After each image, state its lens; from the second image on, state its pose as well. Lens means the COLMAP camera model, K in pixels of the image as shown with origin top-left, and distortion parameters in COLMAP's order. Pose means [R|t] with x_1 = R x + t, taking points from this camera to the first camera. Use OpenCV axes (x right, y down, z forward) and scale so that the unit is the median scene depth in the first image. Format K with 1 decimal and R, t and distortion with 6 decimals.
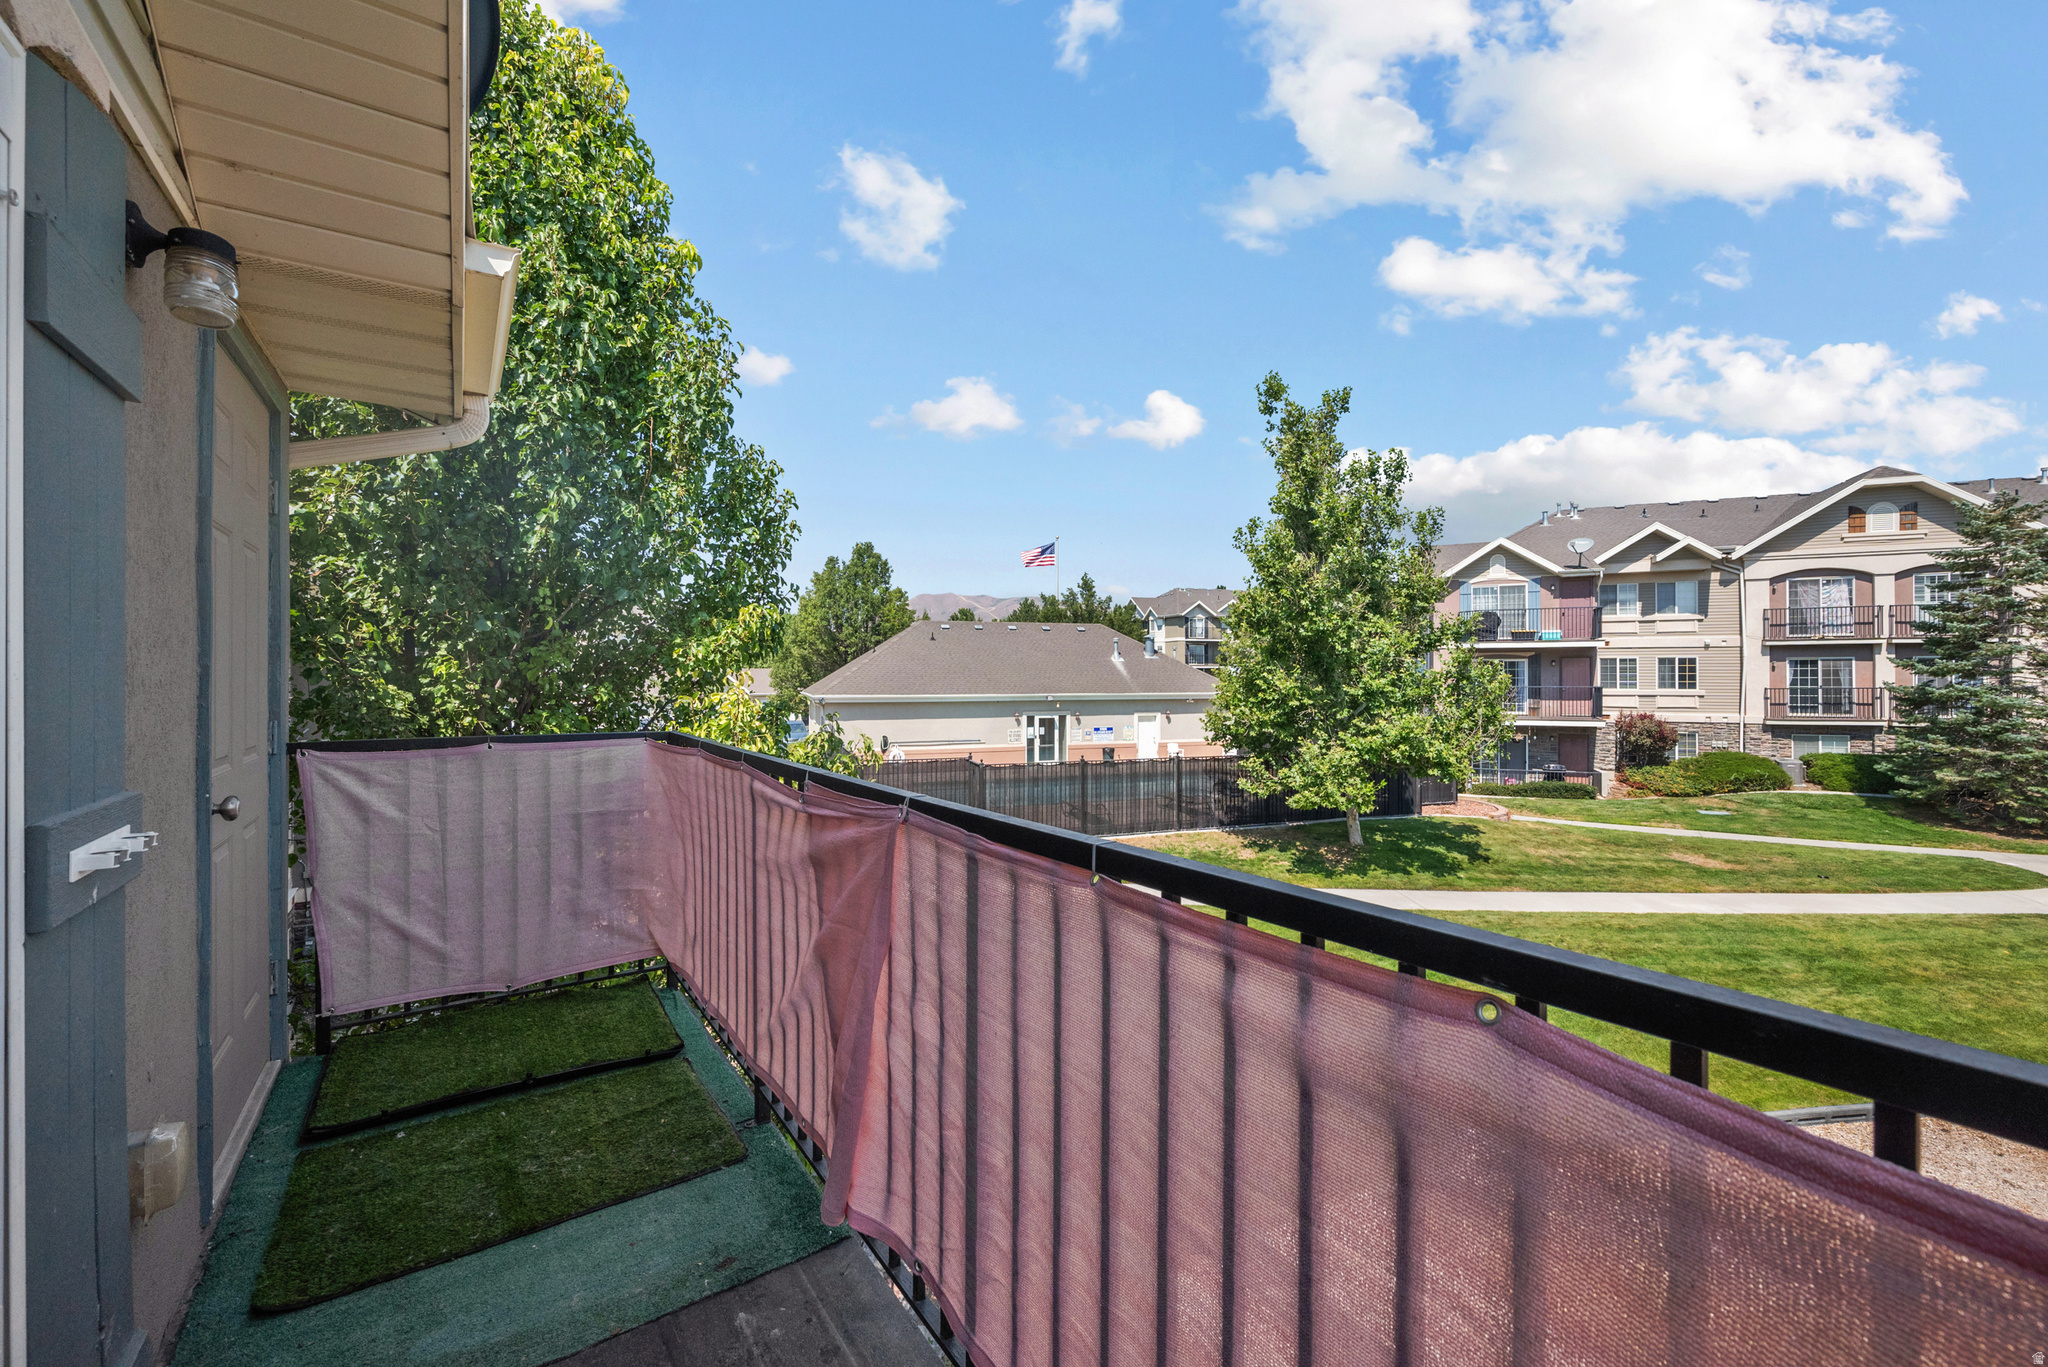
lens RADIAL K [[816.6, 0, 1021.6], [0, 816.6, 680.5], [0, 0, 1]] dist [0.000333, 0.000063]
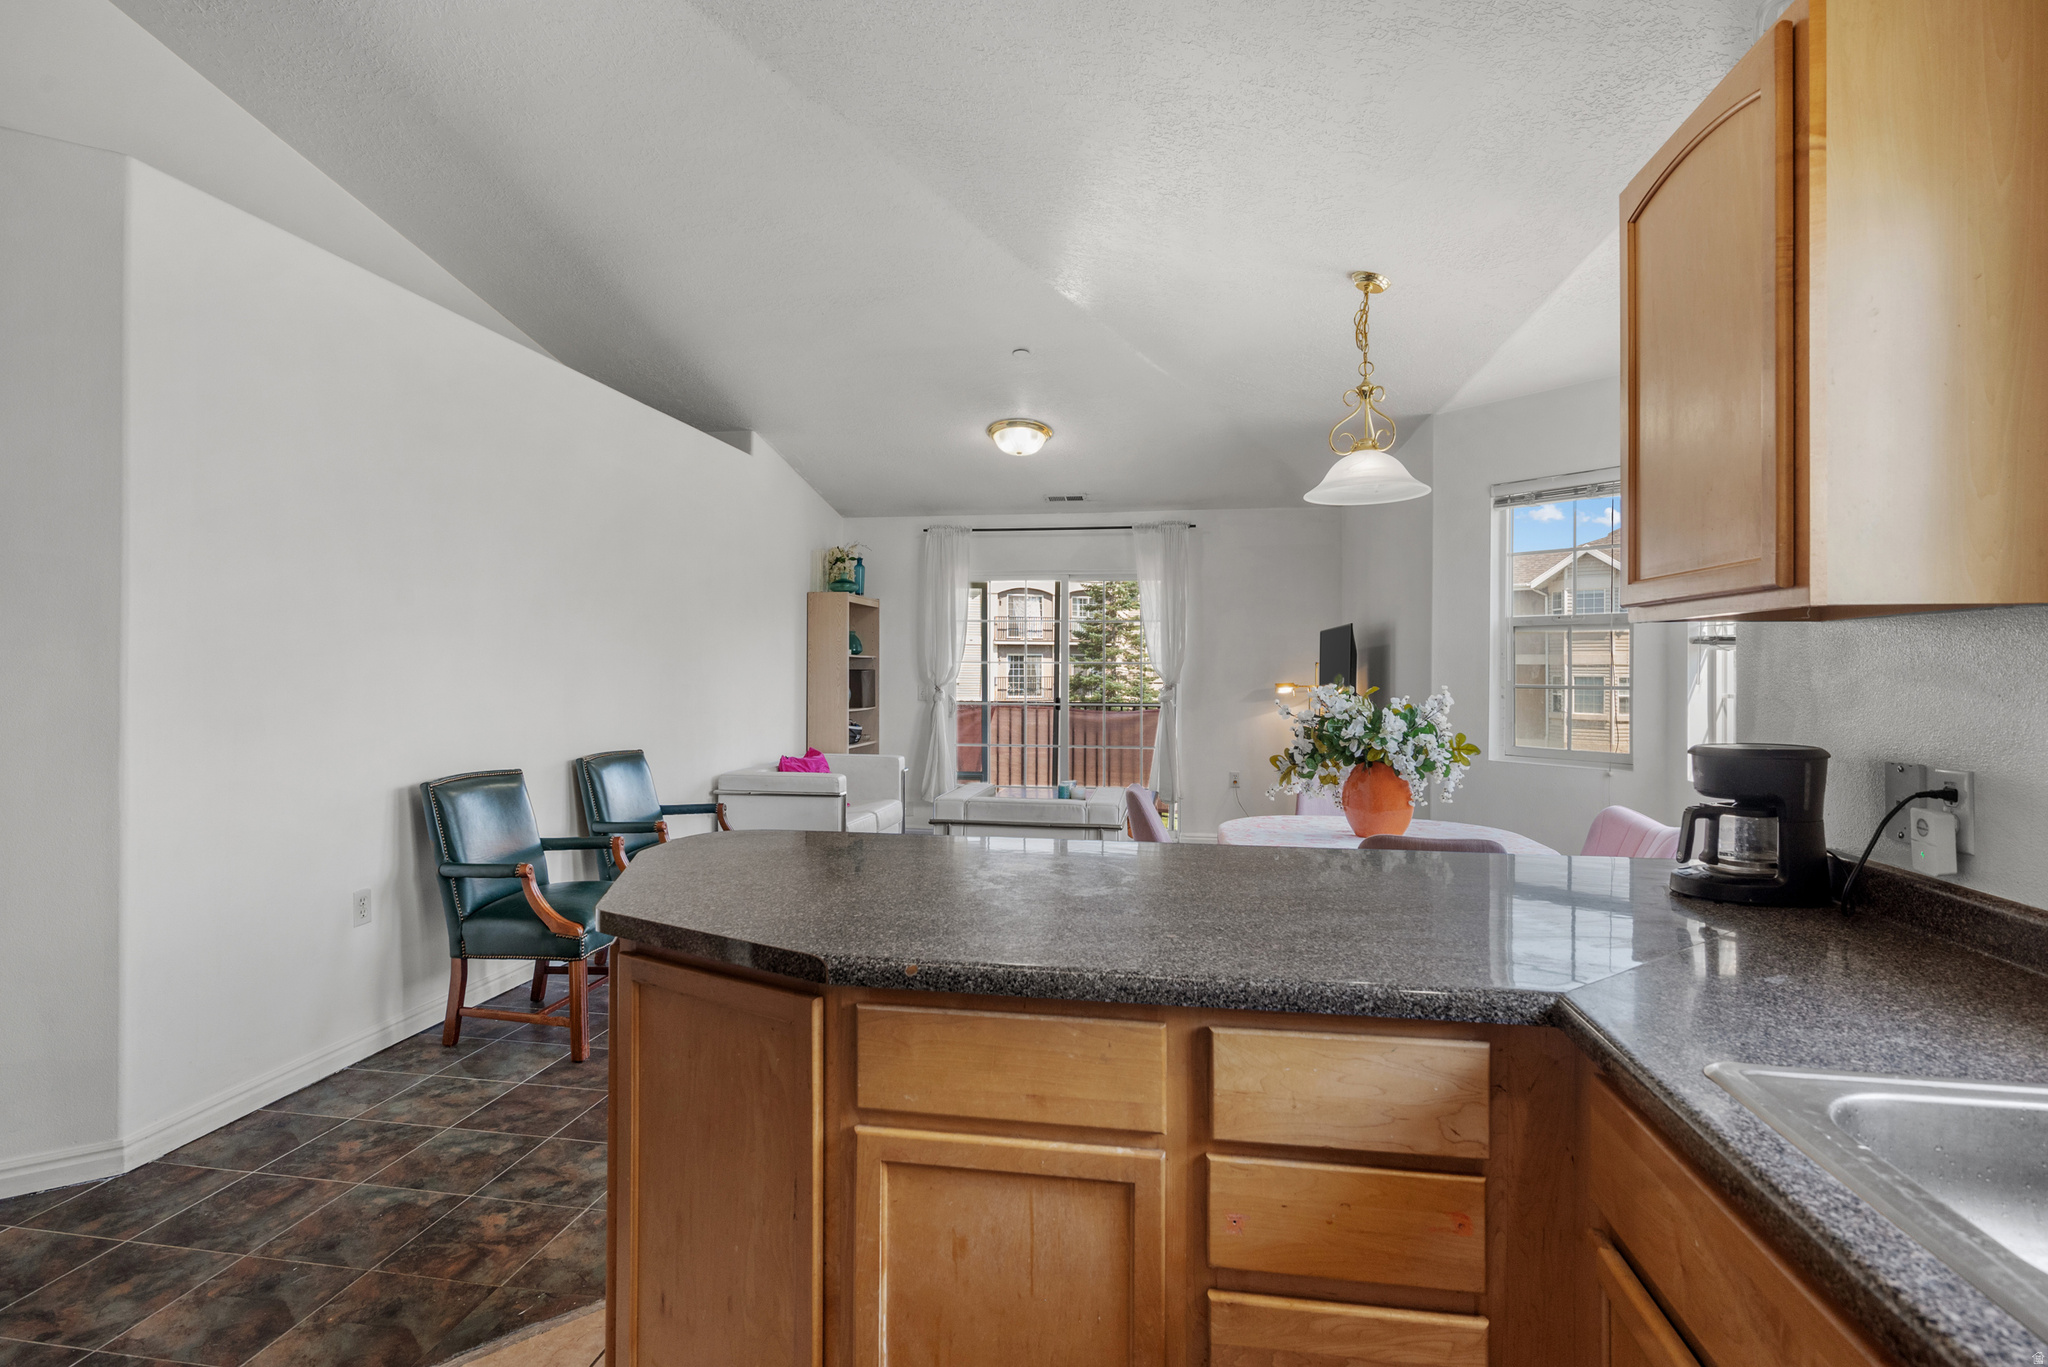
lens RADIAL K [[1006.6, 0, 1018.7], [0, 1006.6, 668.7], [0, 0, 1]] dist [-0.000102, -0.000046]
pose [[0.698279, 0.004030, 0.715814, -0.274683], [-0.002603, 0.999992, -0.003091, 0.001026], [-0.715821, 0.000295, 0.698284, -0.192716]]
